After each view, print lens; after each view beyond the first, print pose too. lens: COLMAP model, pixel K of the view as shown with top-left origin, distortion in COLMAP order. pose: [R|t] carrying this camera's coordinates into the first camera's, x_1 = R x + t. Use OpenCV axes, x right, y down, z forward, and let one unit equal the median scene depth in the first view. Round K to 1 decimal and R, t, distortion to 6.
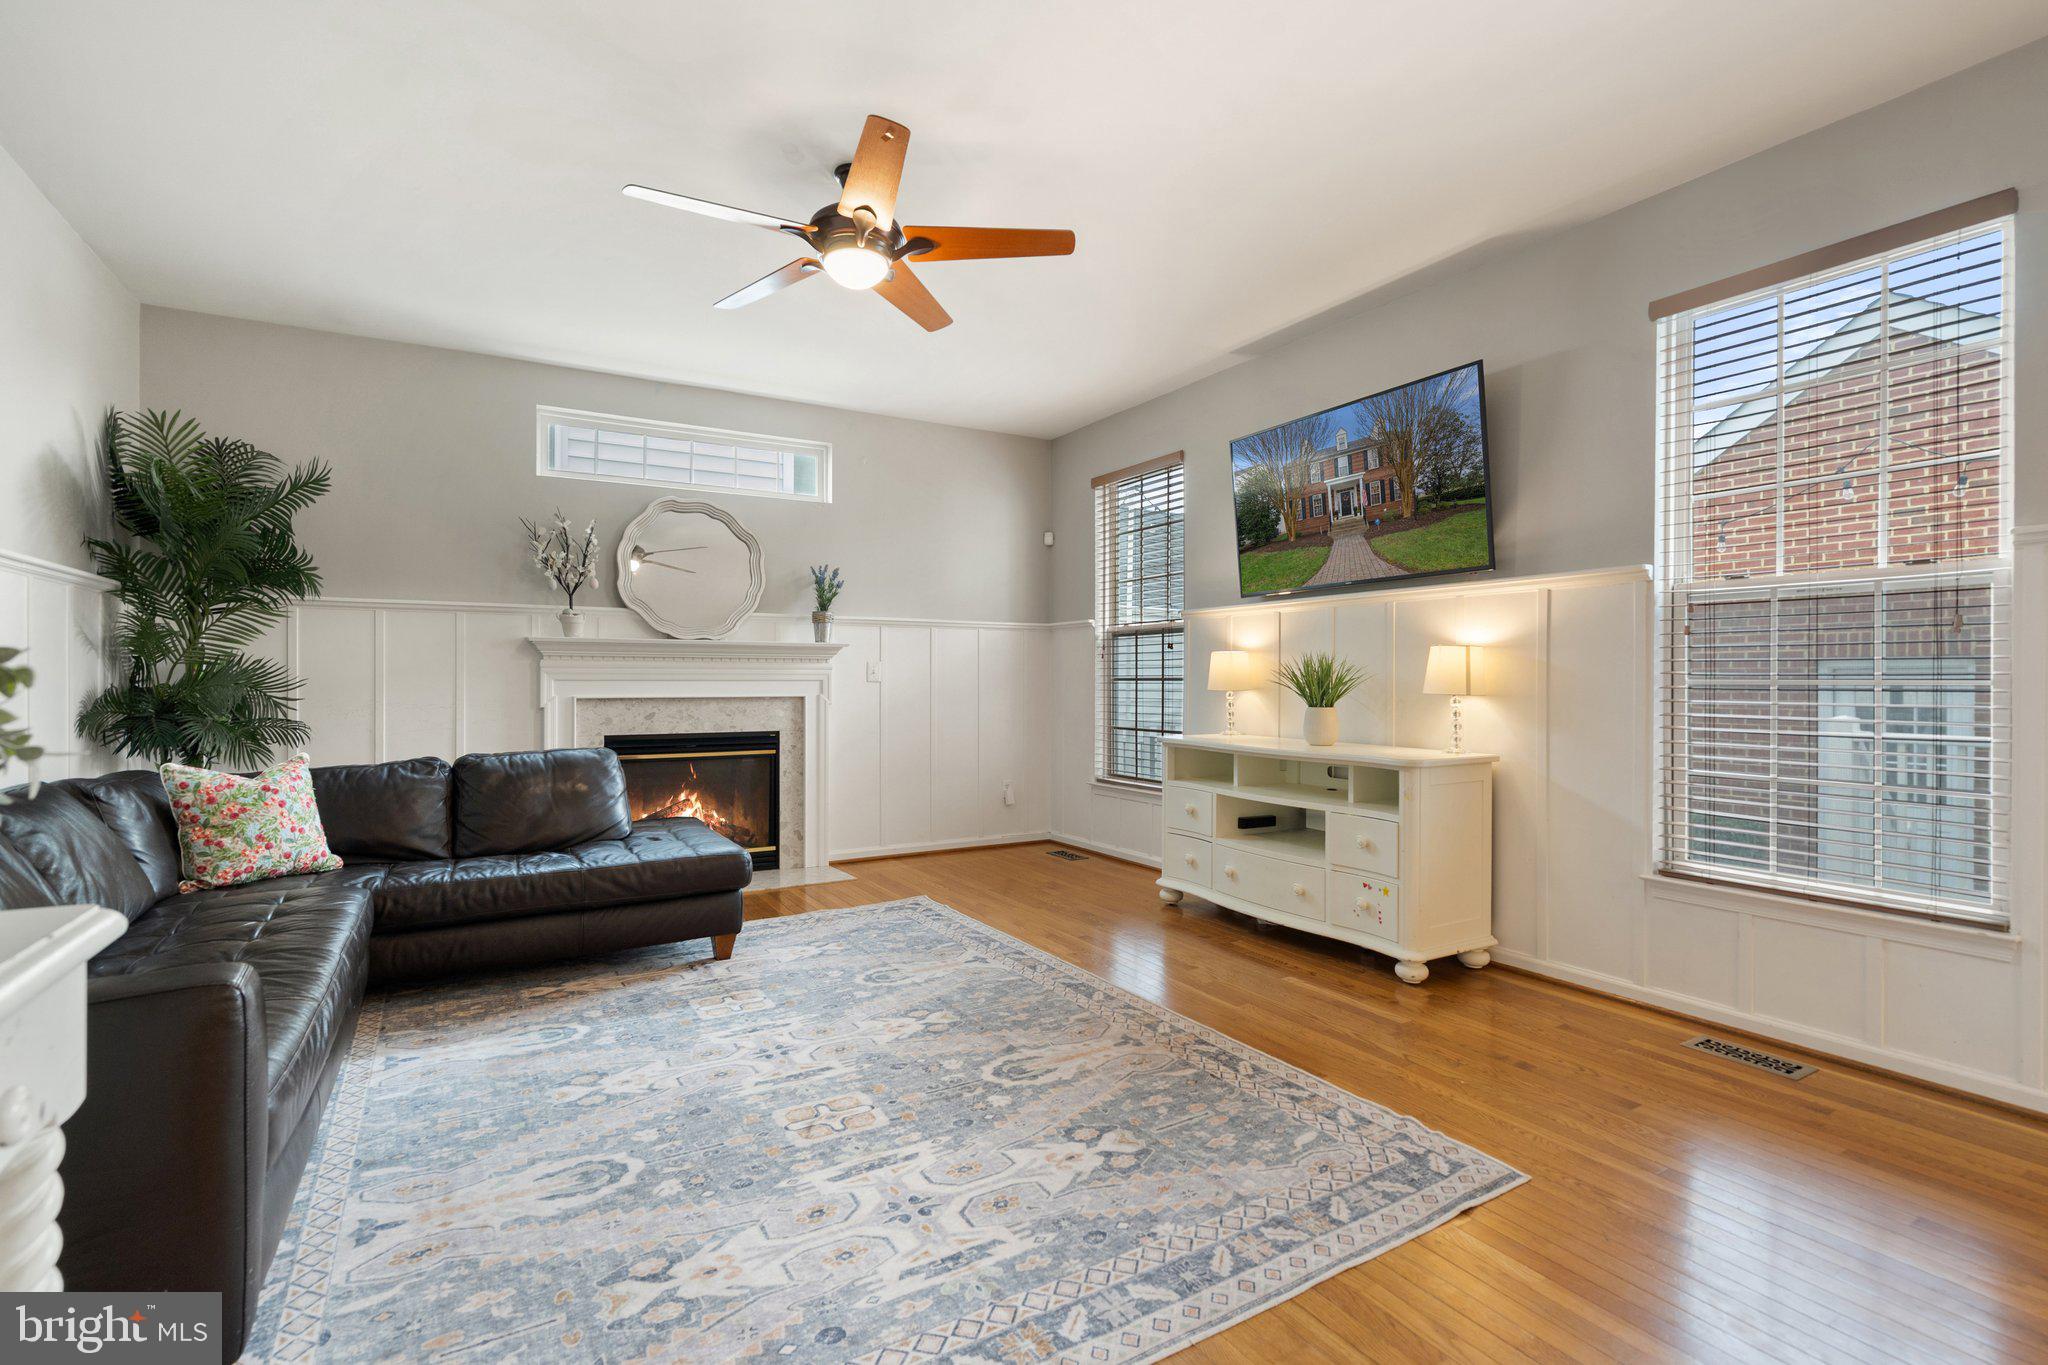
lens RADIAL K [[930.8, 0, 1024.0], [0, 930.8, 682.5], [0, 0, 1]] dist [-0.001389, 0.000504]
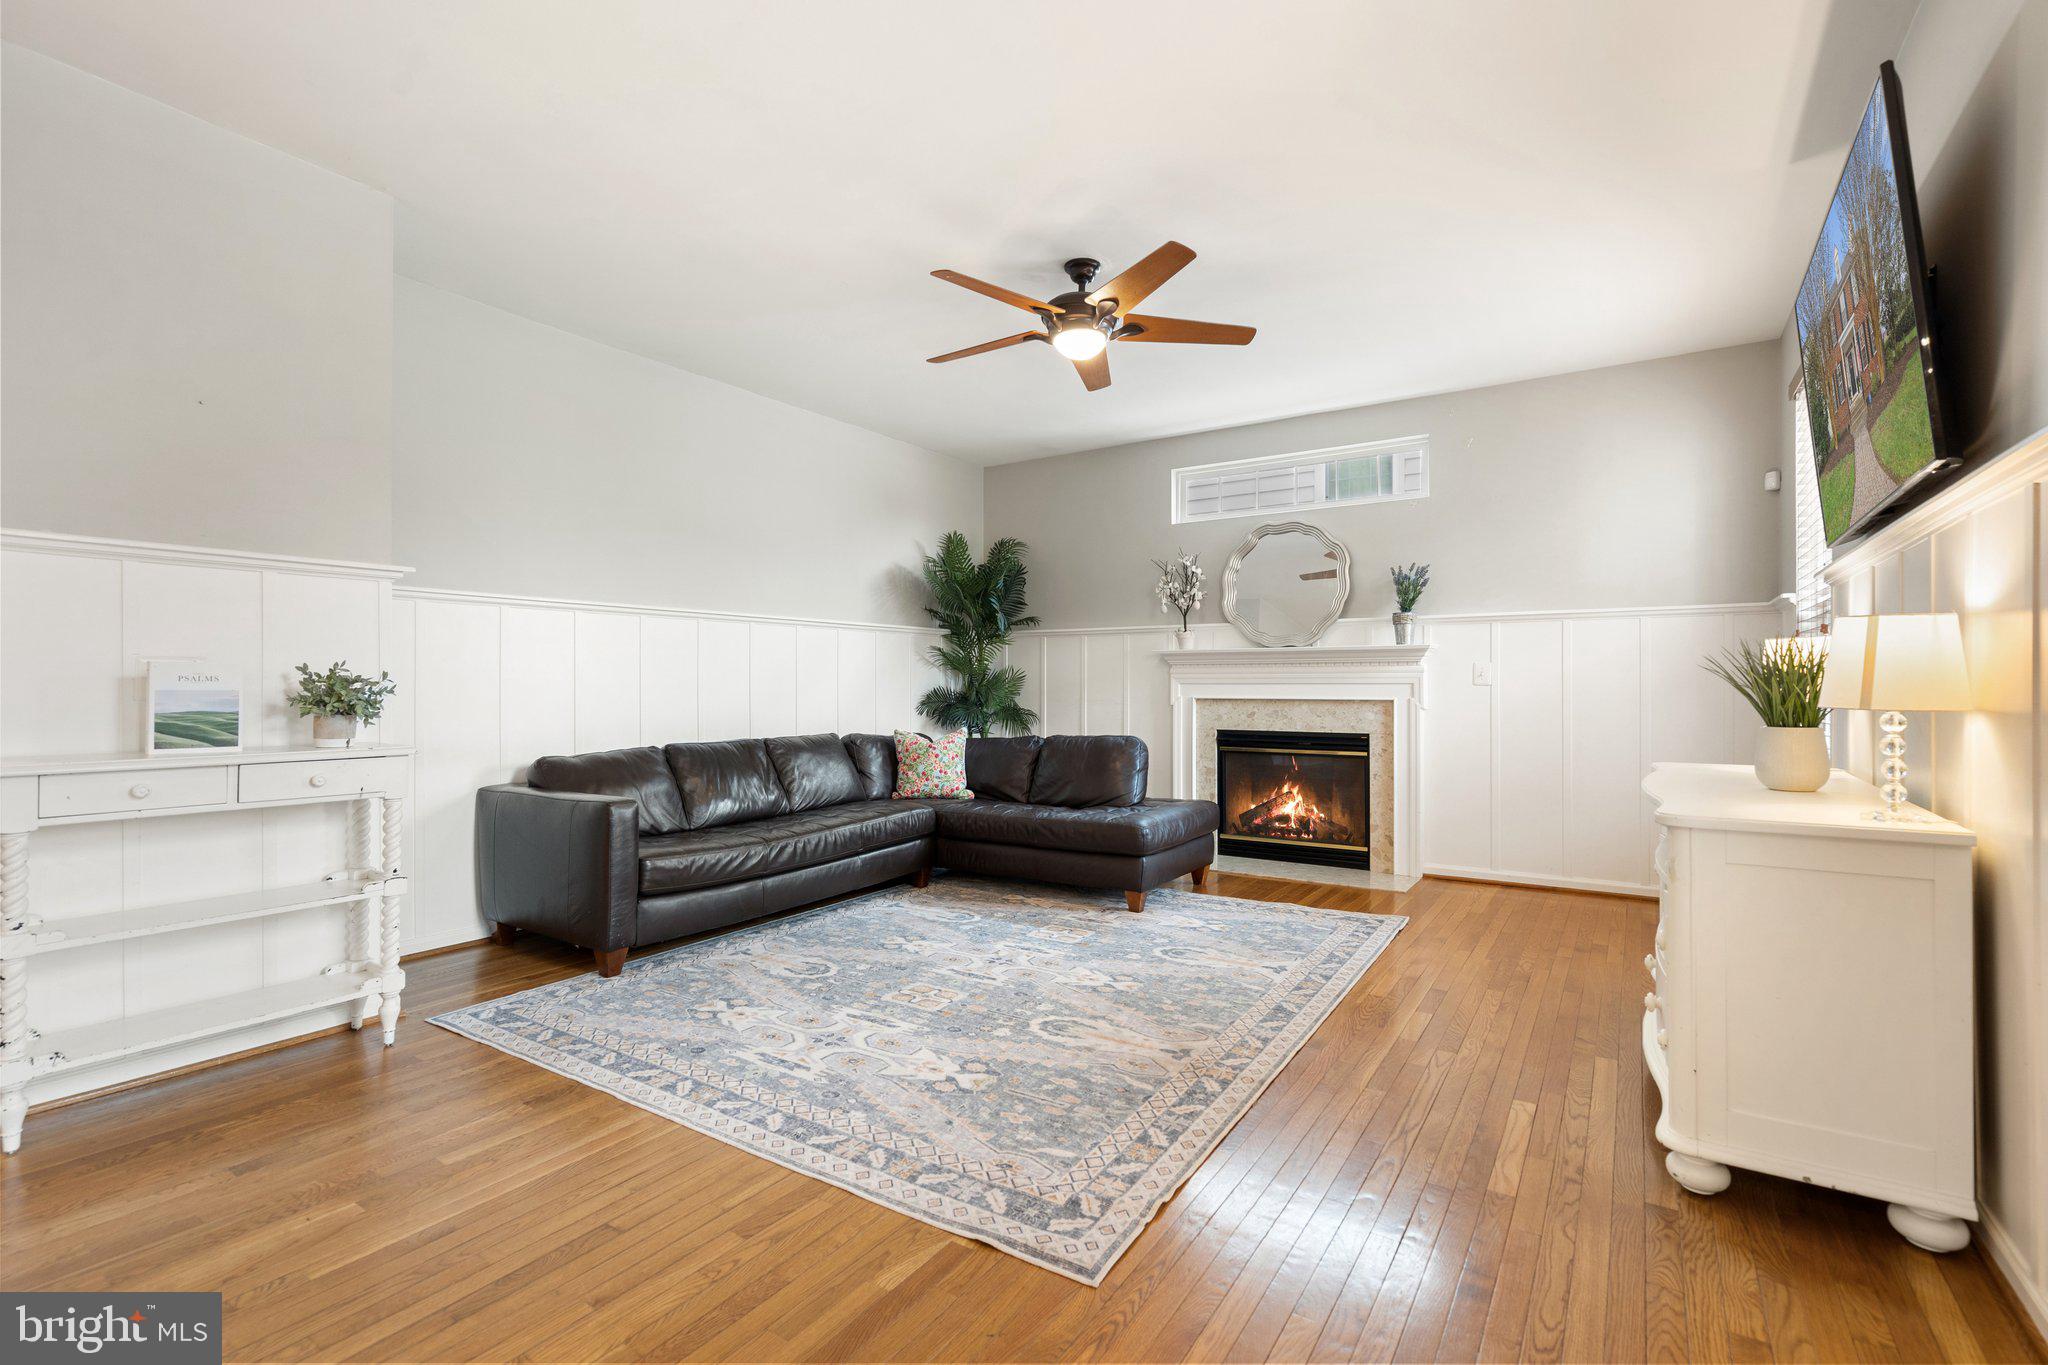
lens RADIAL K [[931.4, 0, 1024.0], [0, 931.4, 682.5], [0, 0, 1]] dist [-0.002260, 0.000304]
pose [[0.441335, -0.002754, -0.897338, 0.769070], [0.000662, 0.999996, -0.002743, -0.001331], [0.897342, 0.000617, 0.441335, 0.352228]]
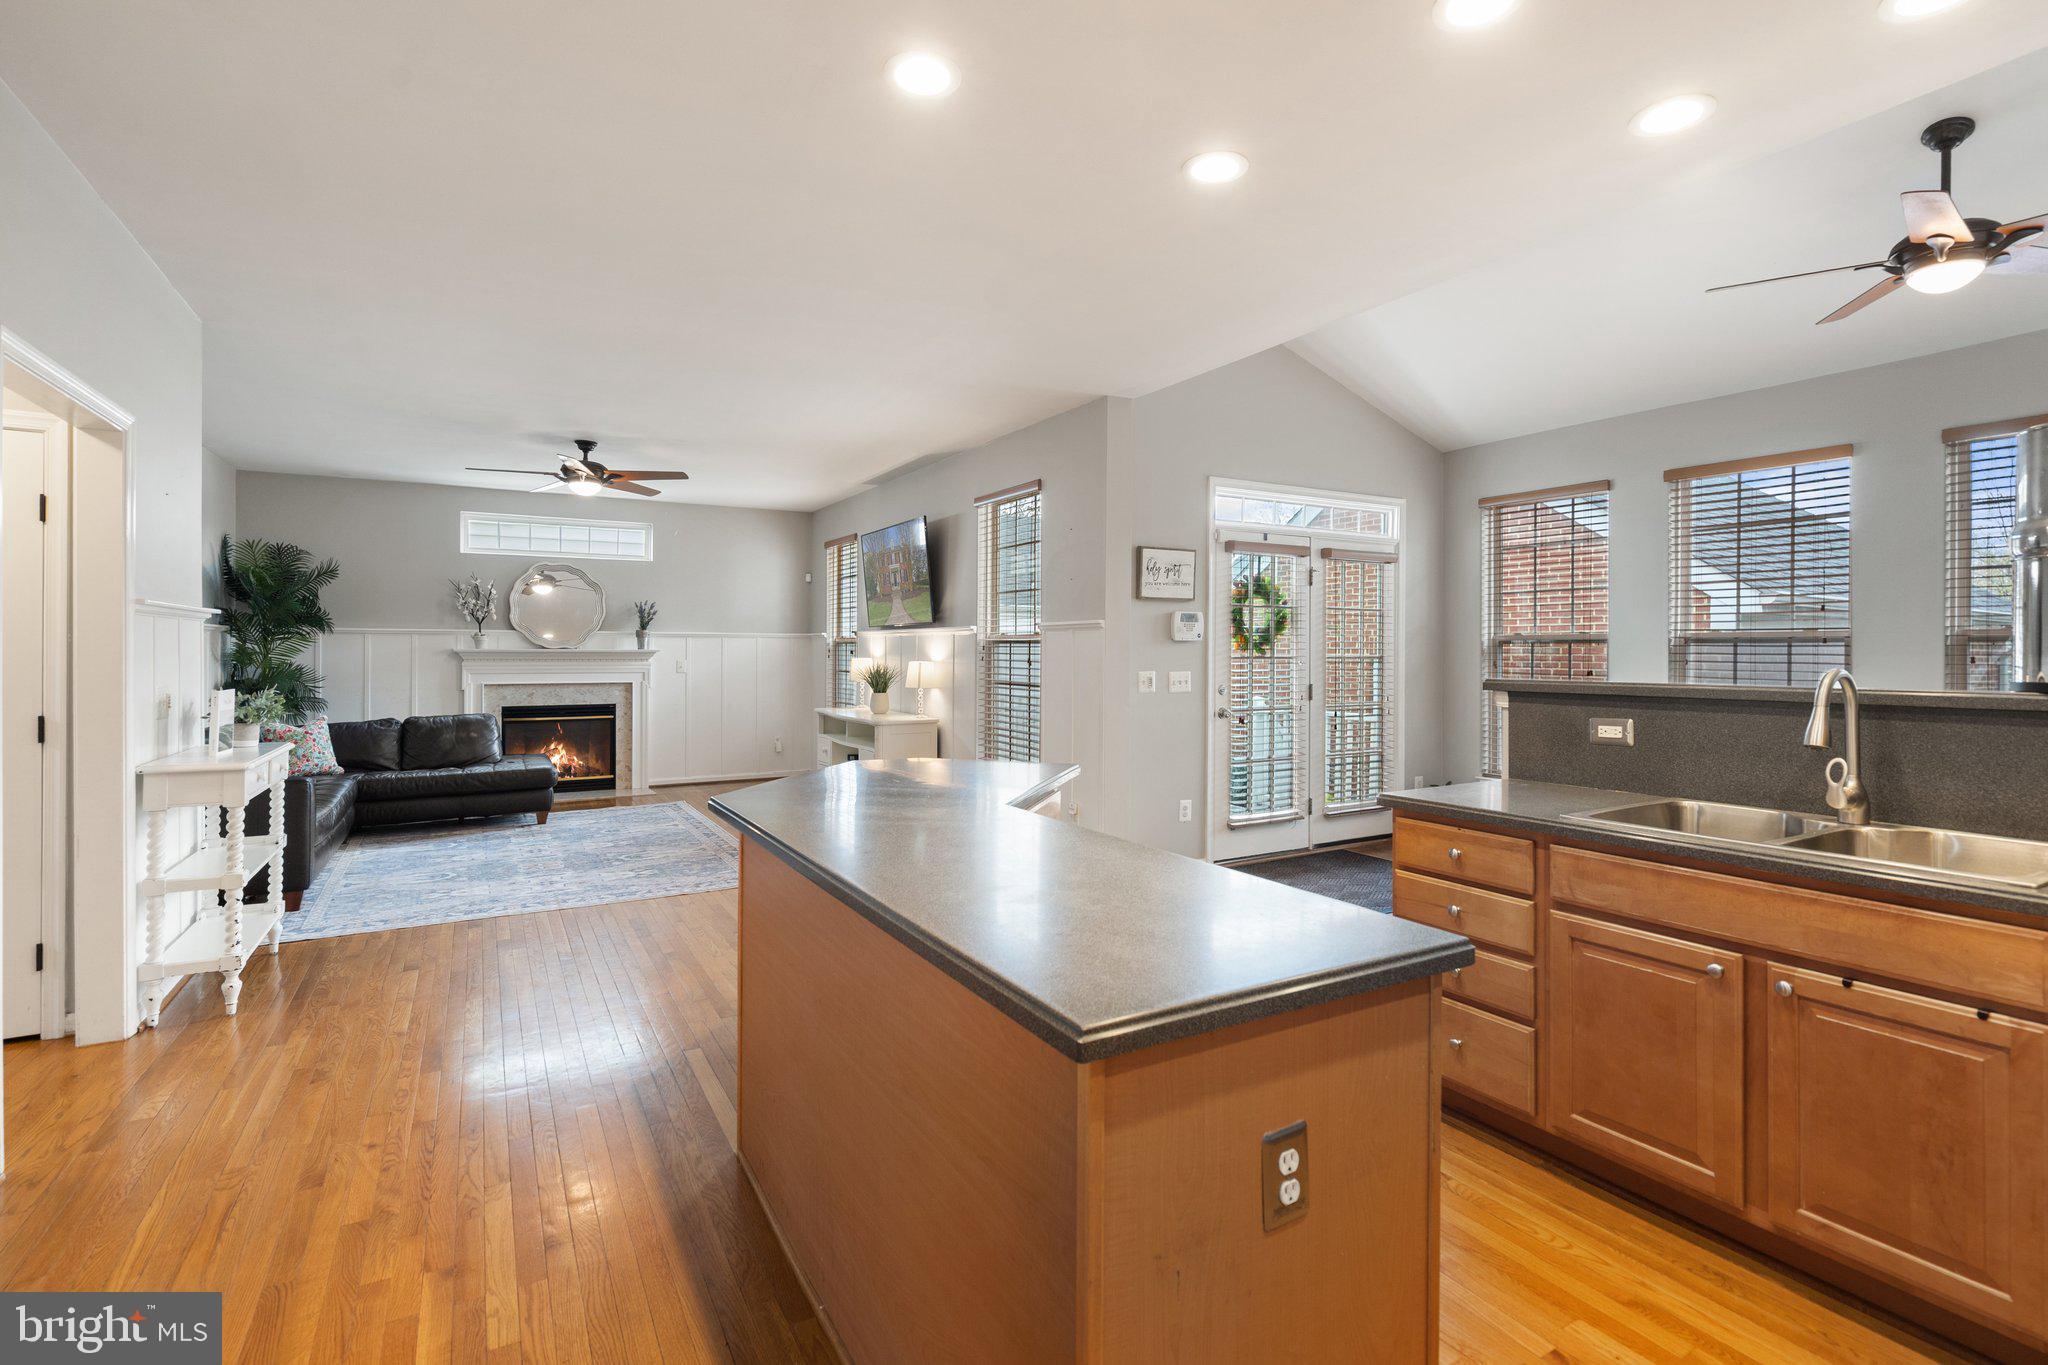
lens RADIAL K [[917.2, 0, 1016.1], [0, 917.2, 652.1], [0, 0, 1]] dist [0.000585, 0.000160]
pose [[0.999957, 0.002555, -0.008959, 0.720216], [-0.002555, 0.999997, -0.000027, -0.063495], [0.008959, 0.000050, 0.999960, -0.947246]]
